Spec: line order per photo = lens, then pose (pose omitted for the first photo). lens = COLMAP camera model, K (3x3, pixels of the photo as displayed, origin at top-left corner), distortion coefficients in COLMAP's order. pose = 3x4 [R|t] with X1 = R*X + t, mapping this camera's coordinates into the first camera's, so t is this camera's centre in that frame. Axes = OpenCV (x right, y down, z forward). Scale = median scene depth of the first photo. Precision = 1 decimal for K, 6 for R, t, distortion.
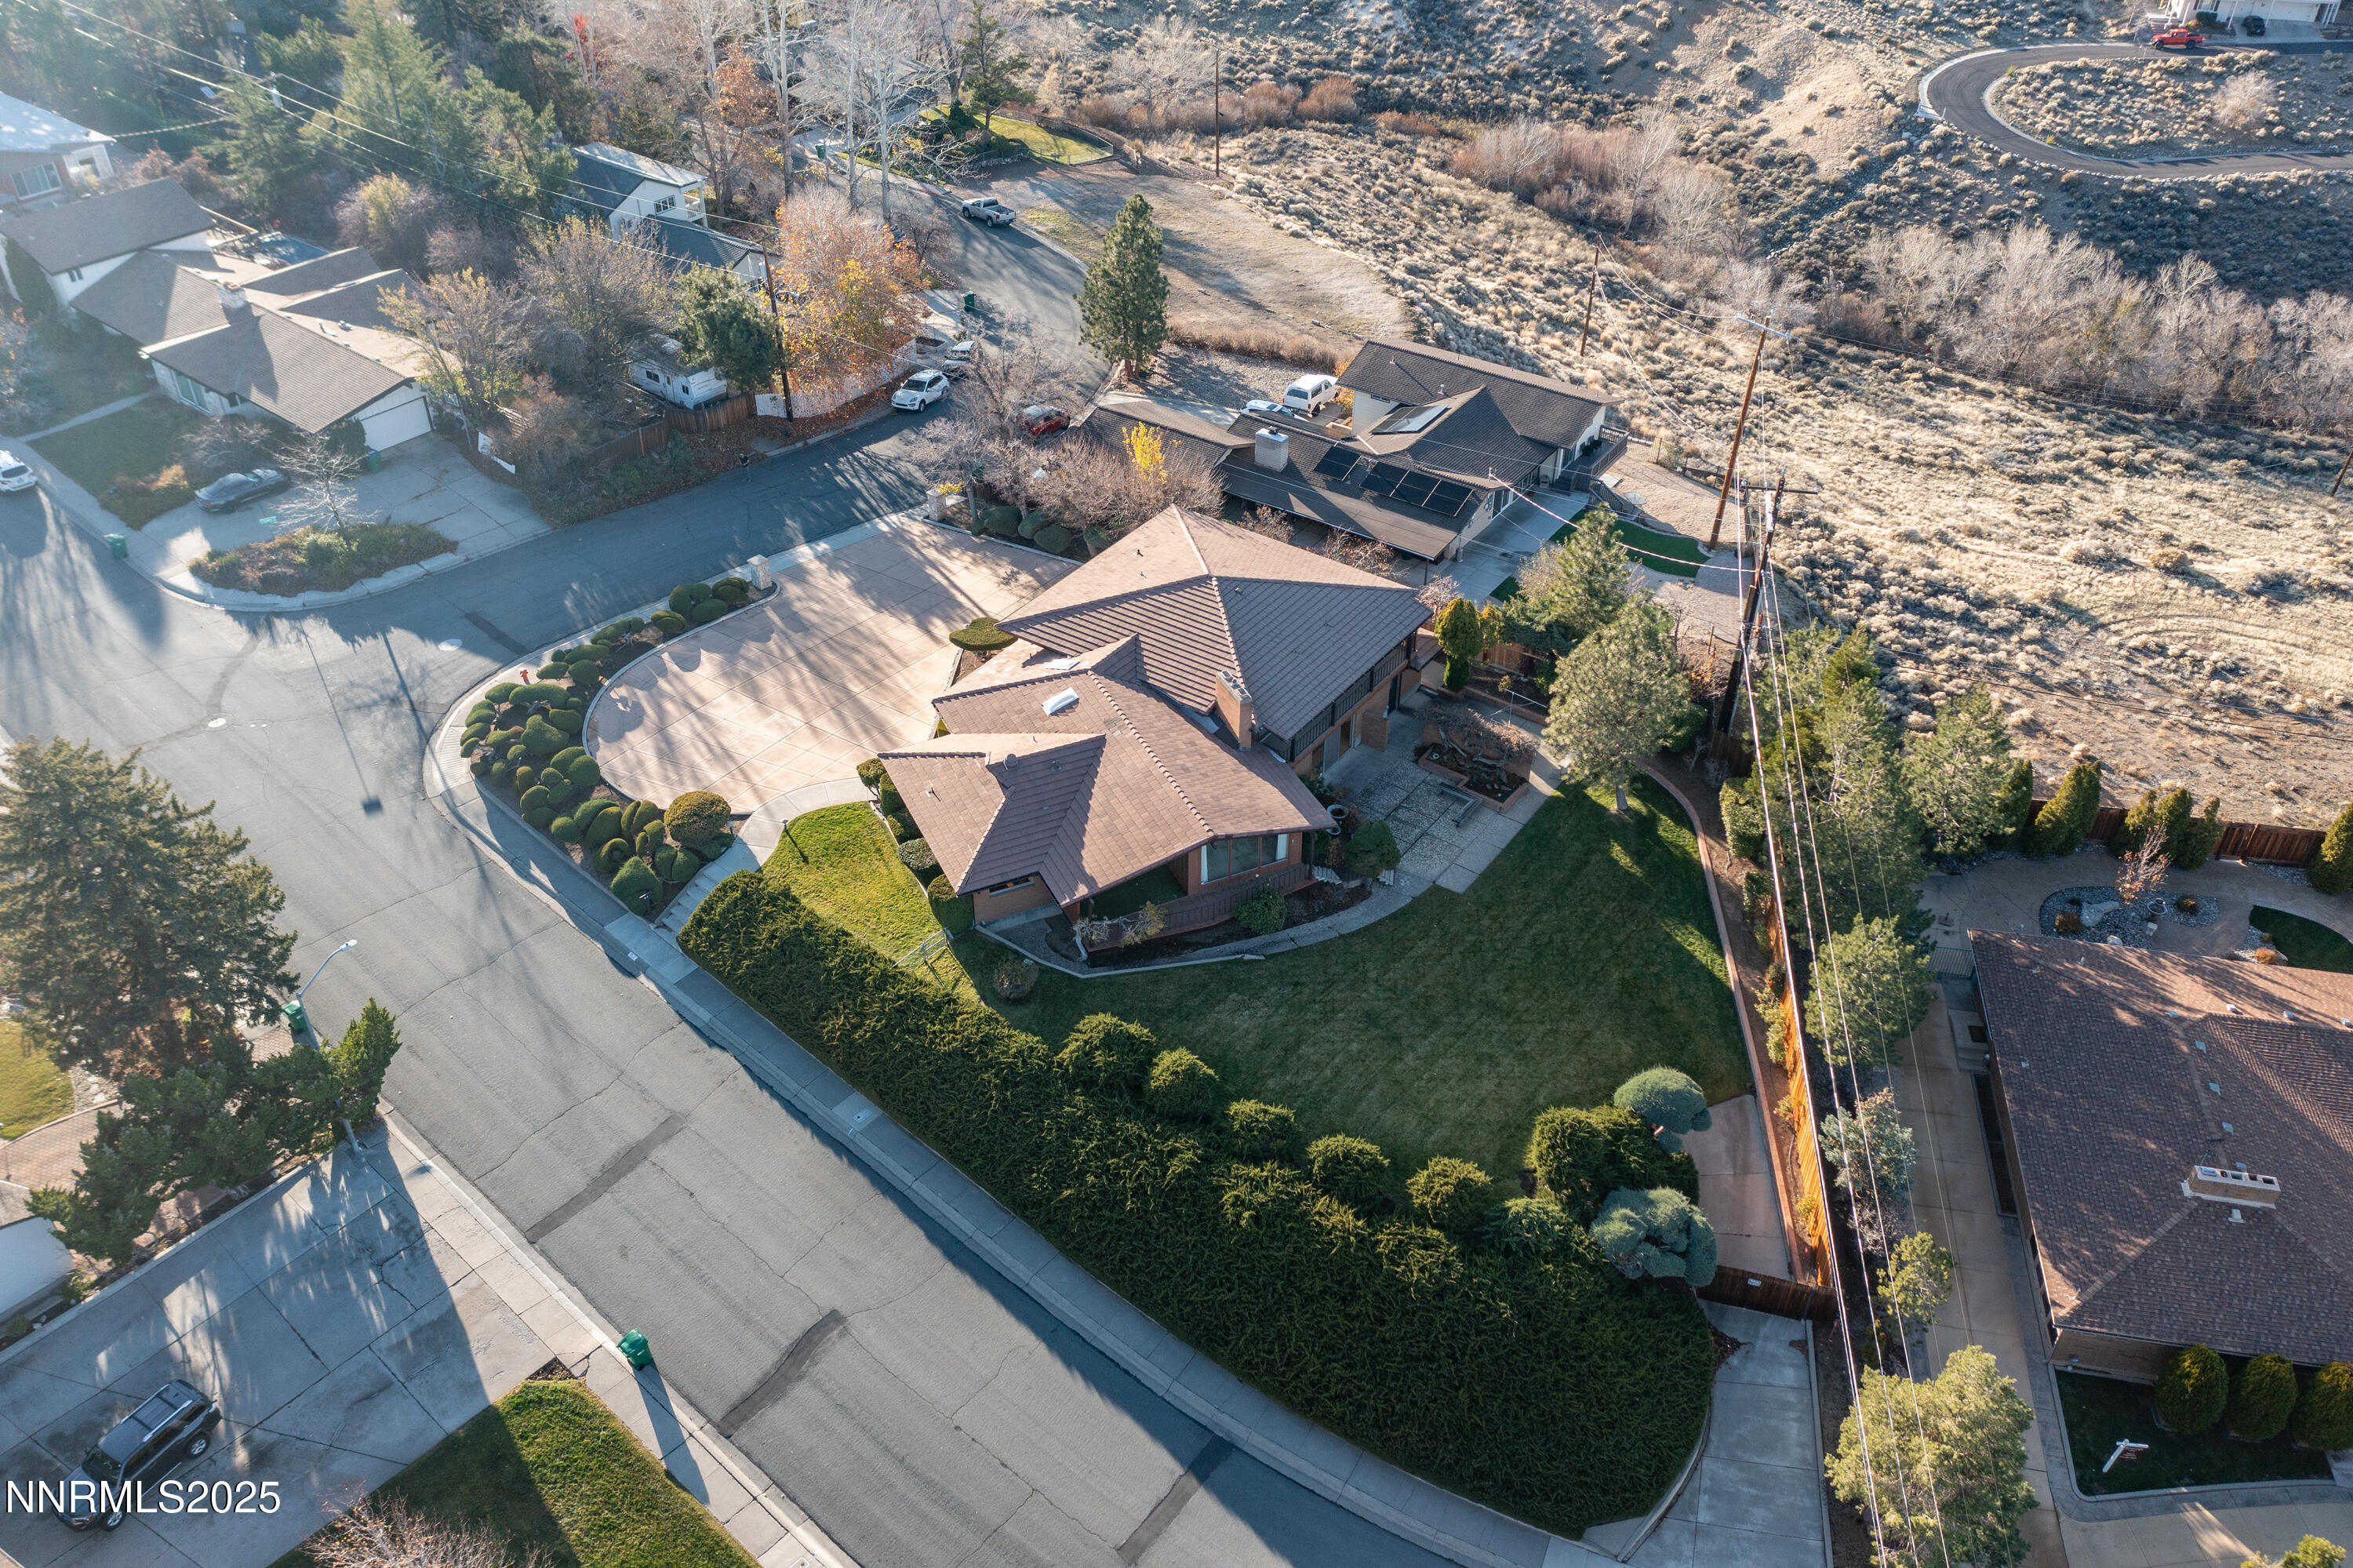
lens RADIAL K [[1853.1, 0, 1181.3], [0, 1853.1, 776.1], [0, 0, 1]] dist [0.000461, -0.003057]
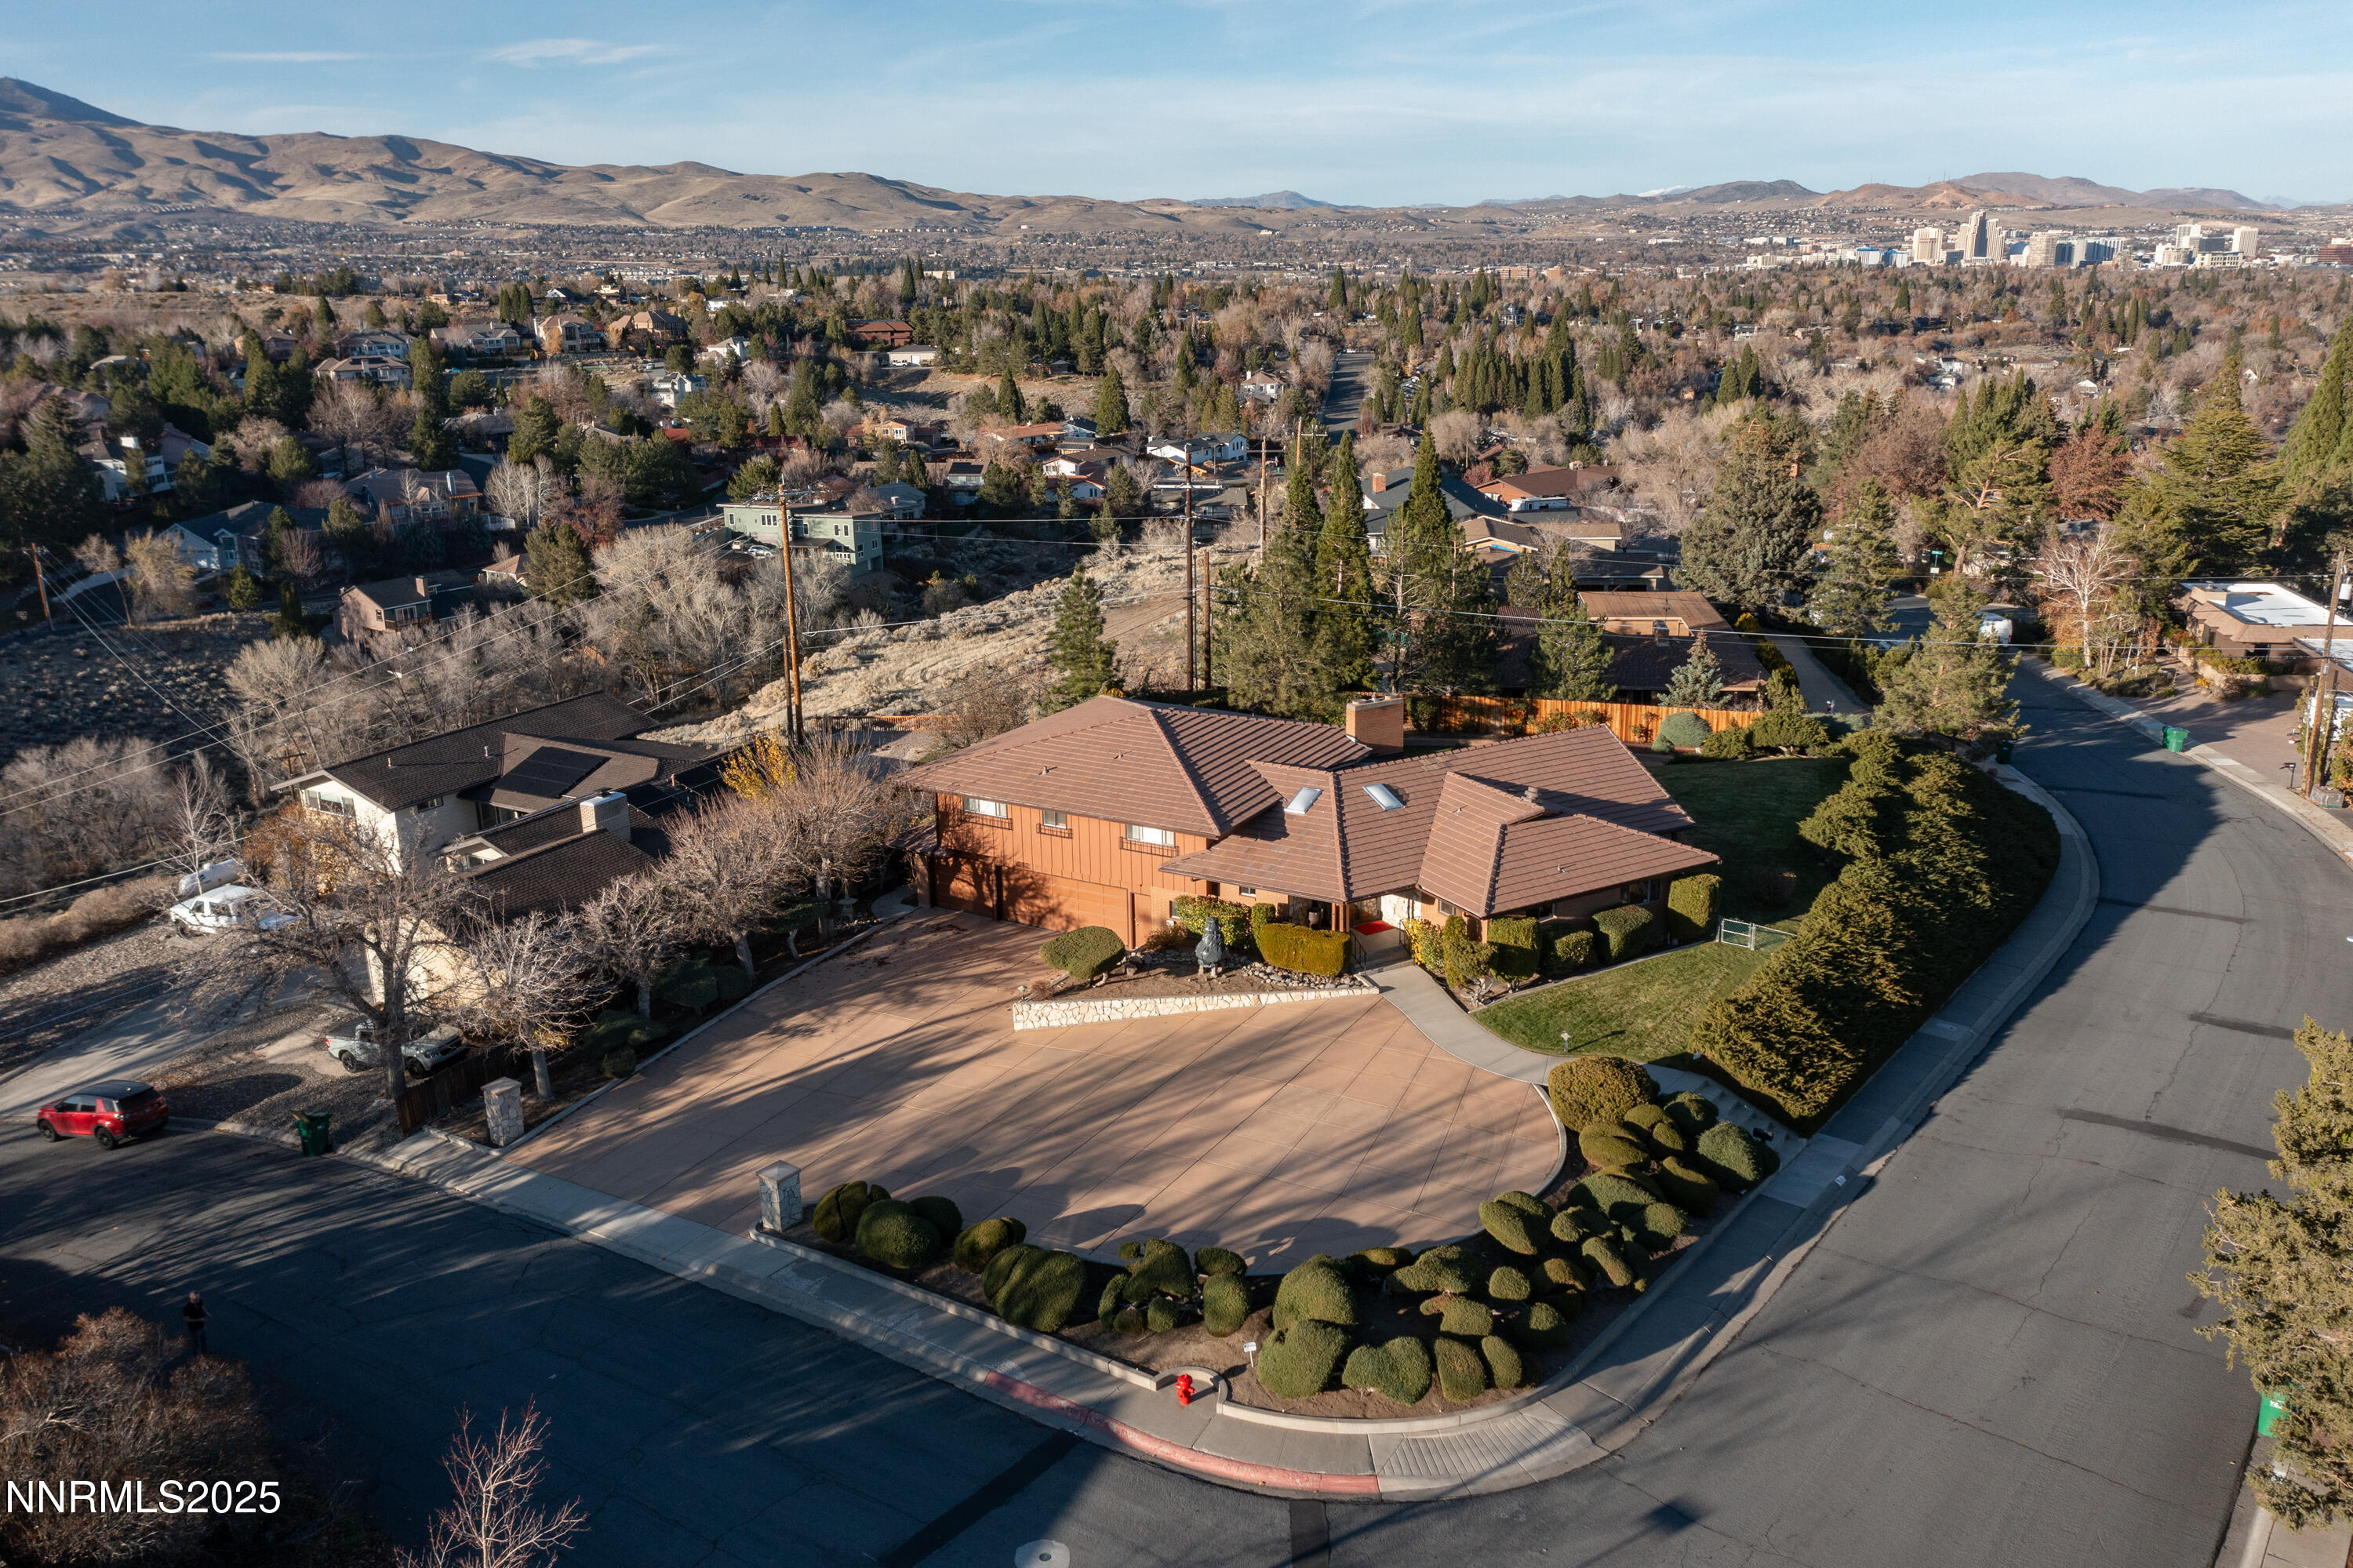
lens RADIAL K [[1839.2, 0, 1176.5], [0, 1839.2, 784.0], [0, 0, 1]] dist [0.000020, -0.001136]
pose [[-0.080028, -0.282834, 0.955824, -0.738889], [0.612969, 0.742199, 0.270943, -0.284323], [-0.786044, 0.607573, 0.113971, 0.870927]]
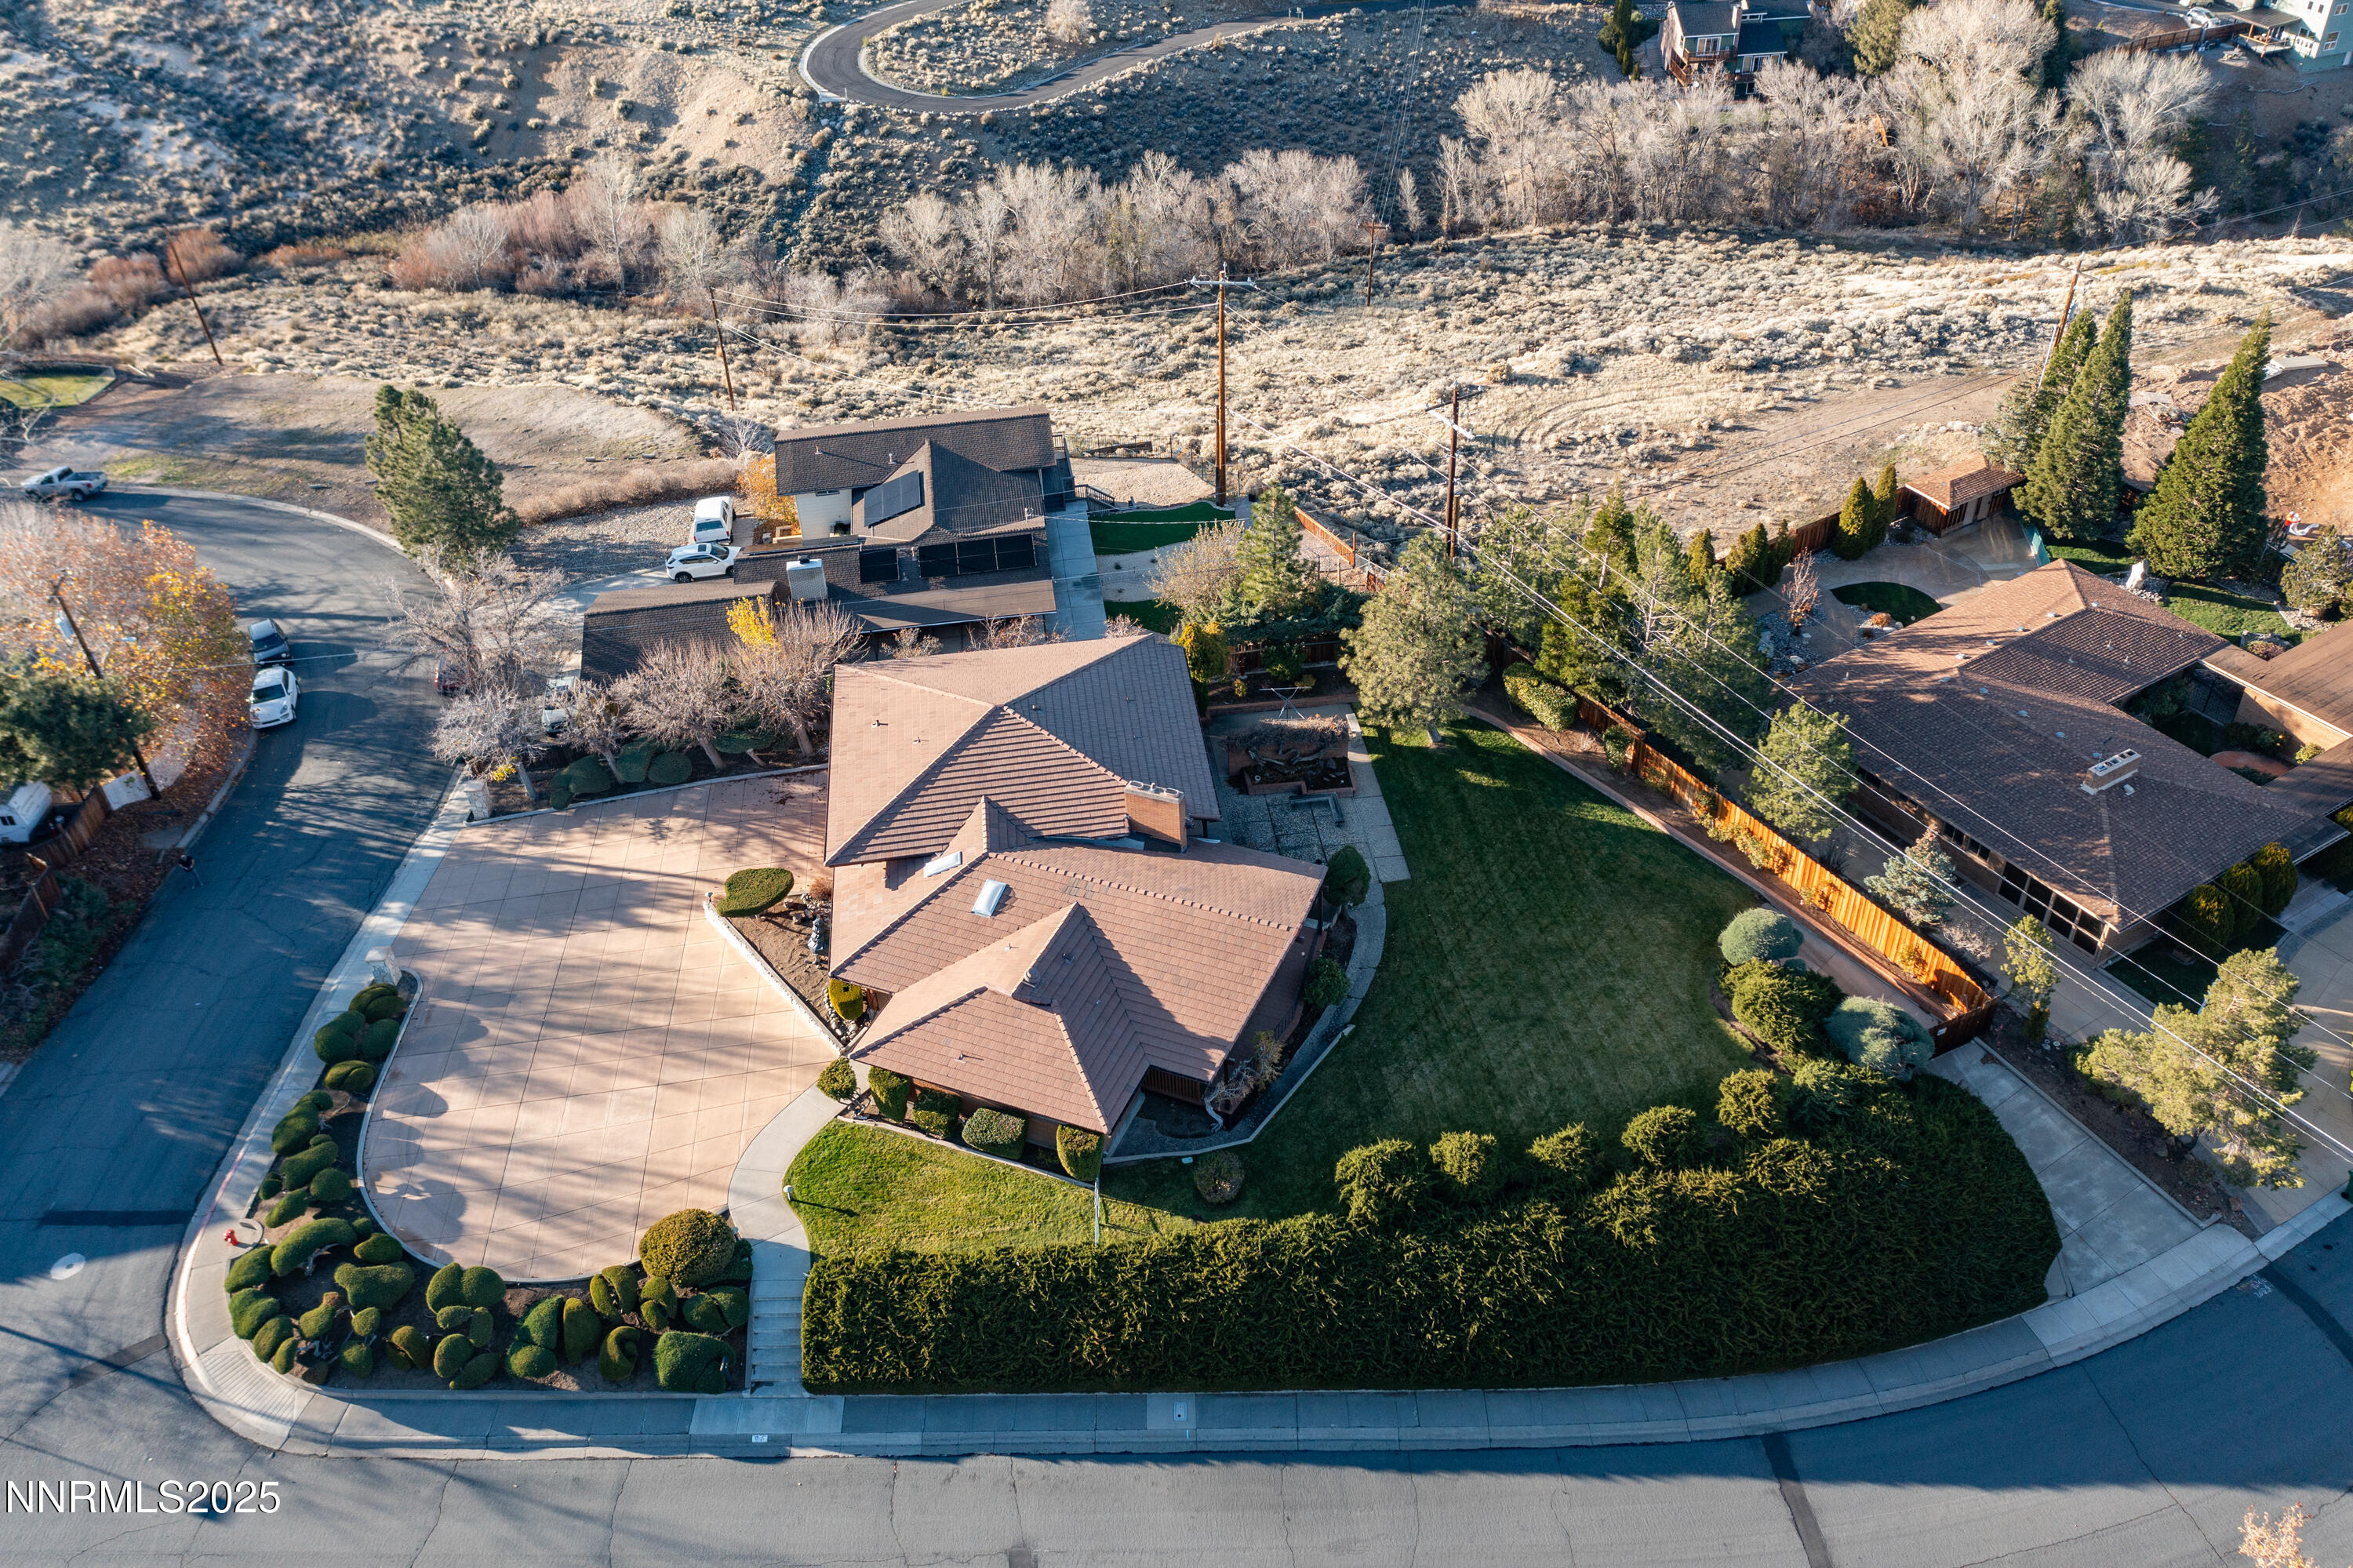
lens RADIAL K [[1853.1, 0, 1181.3], [0, 1853.1, 776.1], [0, 0, 1]] dist [0.000461, -0.003057]
pose [[0.740179, -0.432357, 0.514978, -0.377120], [0.439211, 0.890786, 0.116593, -0.136779], [-0.509146, 0.139884, 0.849237, 0.184727]]
